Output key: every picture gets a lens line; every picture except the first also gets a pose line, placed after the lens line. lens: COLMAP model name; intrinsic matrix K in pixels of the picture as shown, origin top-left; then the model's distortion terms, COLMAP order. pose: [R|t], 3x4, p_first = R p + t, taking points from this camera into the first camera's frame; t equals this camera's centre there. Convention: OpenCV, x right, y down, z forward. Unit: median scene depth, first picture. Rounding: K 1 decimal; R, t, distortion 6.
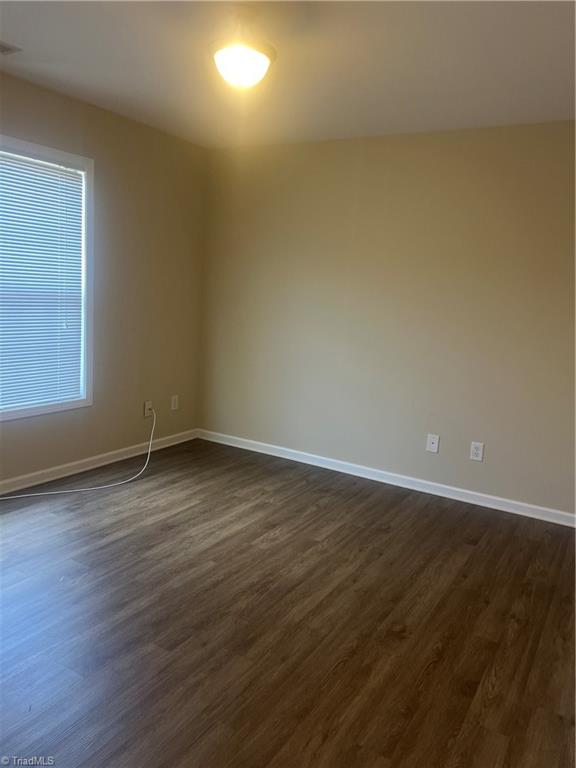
lens RADIAL K [[577.5, 0, 288.0], [0, 577.5, 384.0], [0, 0, 1]] dist [0.047297, -0.056548]
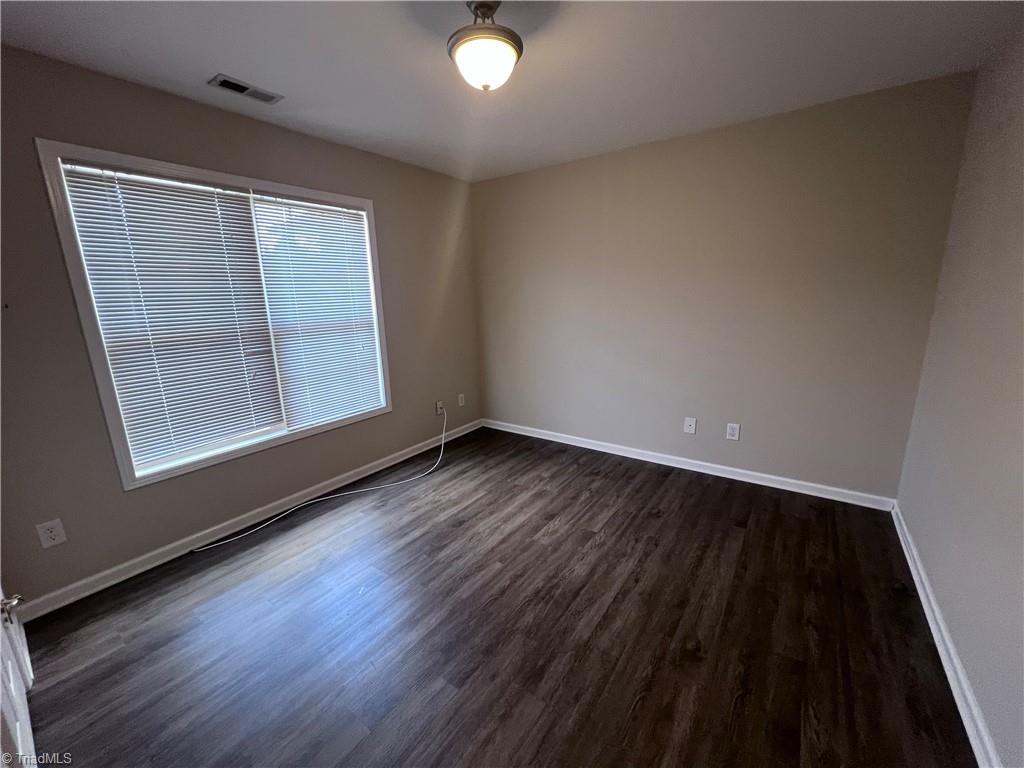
lens RADIAL K [[411.8, 0, 512.0], [0, 411.8, 384.0], [0, 0, 1]] dist [-0.001842, -0.000087]
pose [[0.992602, -0.070539, -0.098816, -0.006897], [0.075707, 0.995898, 0.049559, -0.053637], [0.094915, -0.056674, 0.993871, 0.241080]]
